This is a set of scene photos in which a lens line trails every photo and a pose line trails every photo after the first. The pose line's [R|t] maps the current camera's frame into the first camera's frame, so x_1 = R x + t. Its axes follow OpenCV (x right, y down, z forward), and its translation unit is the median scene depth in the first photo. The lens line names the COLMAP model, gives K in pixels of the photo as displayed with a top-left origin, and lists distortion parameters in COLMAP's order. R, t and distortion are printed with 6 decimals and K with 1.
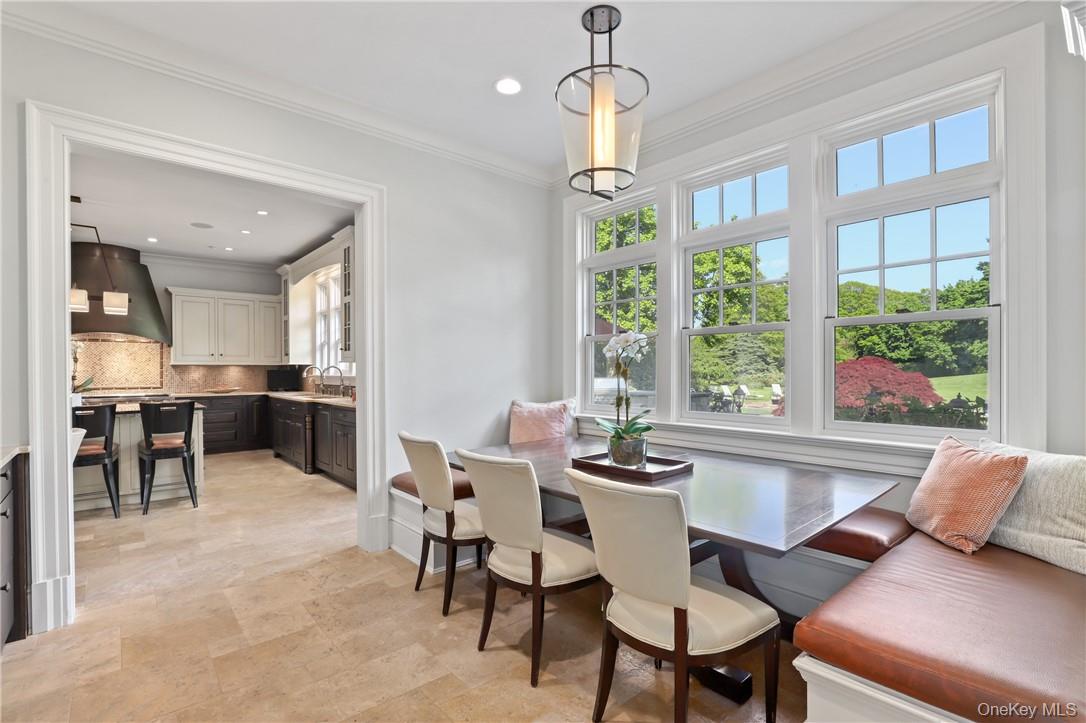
lens RADIAL K [[498.4, 0, 539.6], [0, 498.4, 370.7], [0, 0, 1]] dist [-0.029864, -0.000050]
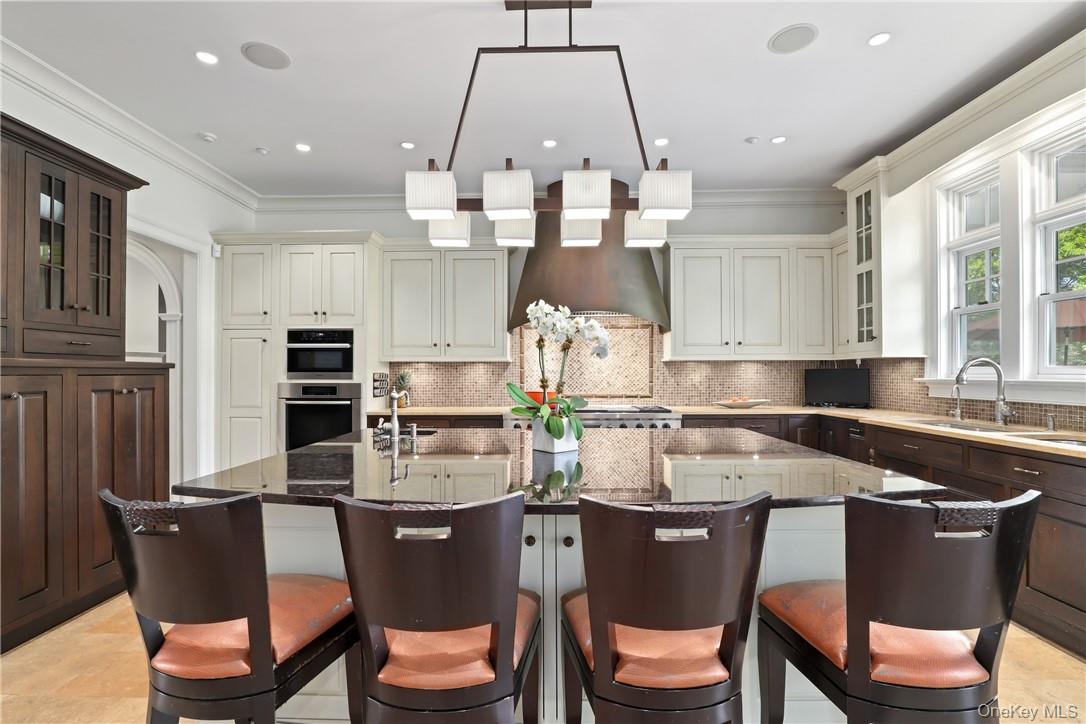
lens RADIAL K [[498.4, 0, 539.6], [0, 498.4, 371.2], [0, 0, 1]] dist [-0.029864, -0.000050]
pose [[0.746371, -0.001218, -0.665530, -0.436744], [-0.000725, 0.999996, -0.002643, 0.002949], [0.665530, 0.002455, 0.746367, 0.401586]]
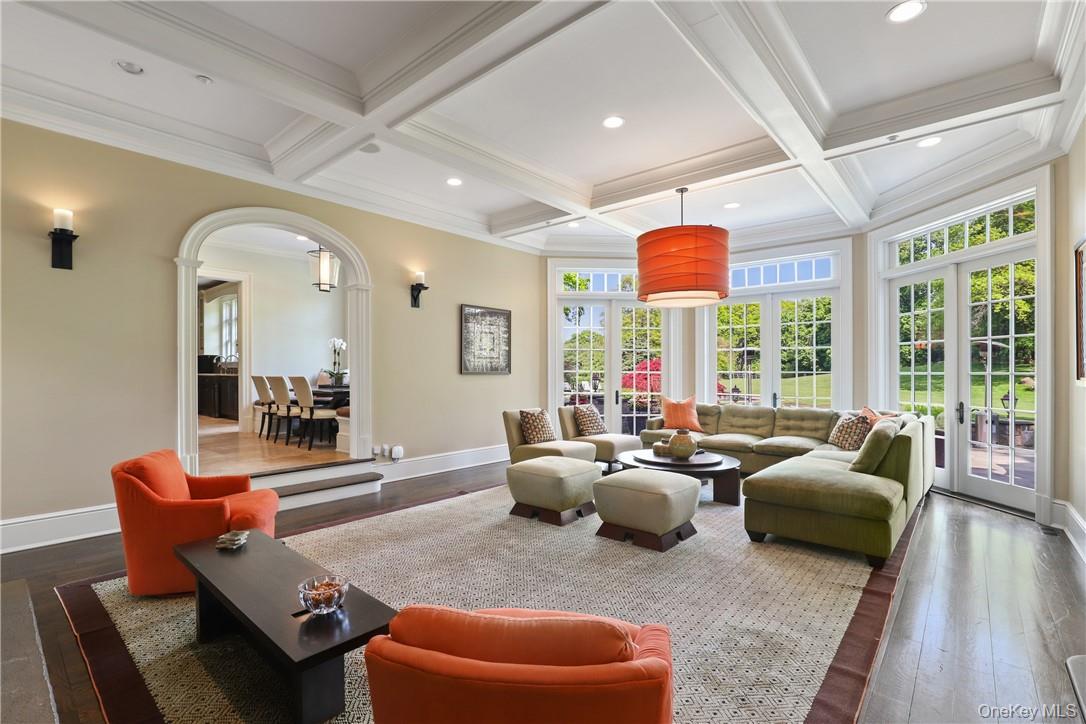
lens RADIAL K [[498.4, 0, 539.6], [0, 498.4, 371.2], [0, 0, 1]] dist [-0.029864, -0.000050]
pose [[0.990156, 0.003406, 0.139923, 0.313916], [-0.003476, 0.999994, 0.000255, 0.033974], [-0.139922, -0.000739, 0.990162, -0.658824]]
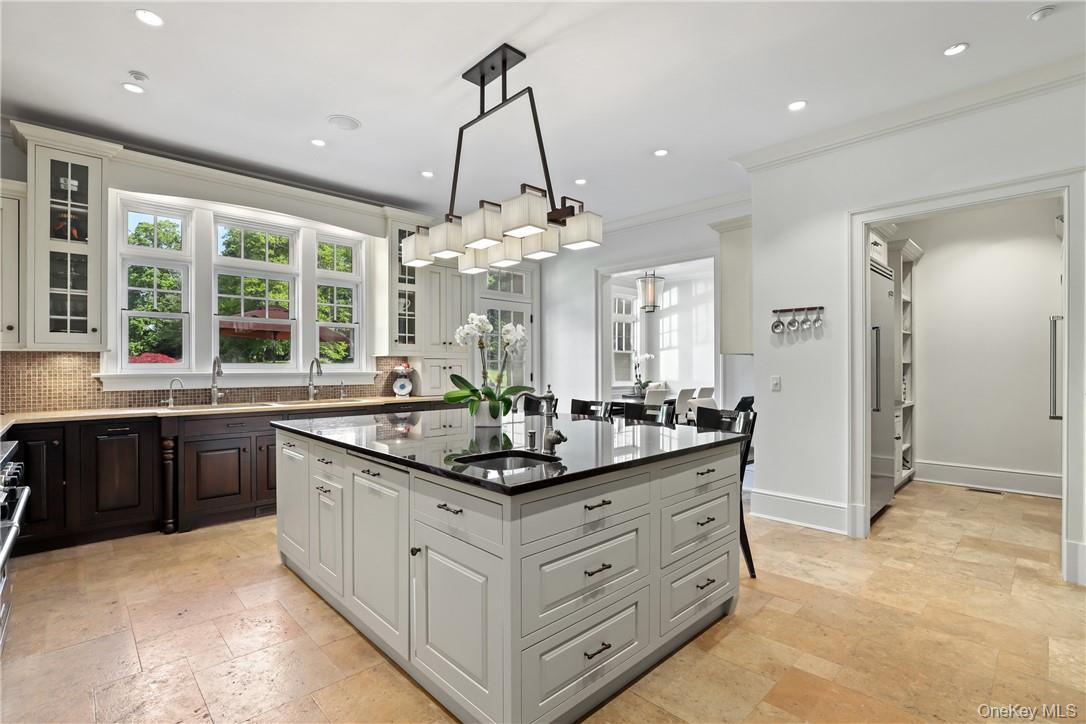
lens RADIAL K [[498.4, 0, 539.6], [0, 498.4, 371.2], [0, 0, 1]] dist [-0.029864, -0.000050]
pose [[-0.047700, -0.003645, 0.998855, -0.978335], [0.001078, 0.999993, 0.003701, 0.004833], [-0.998861, 0.001254, -0.047695, 0.599129]]
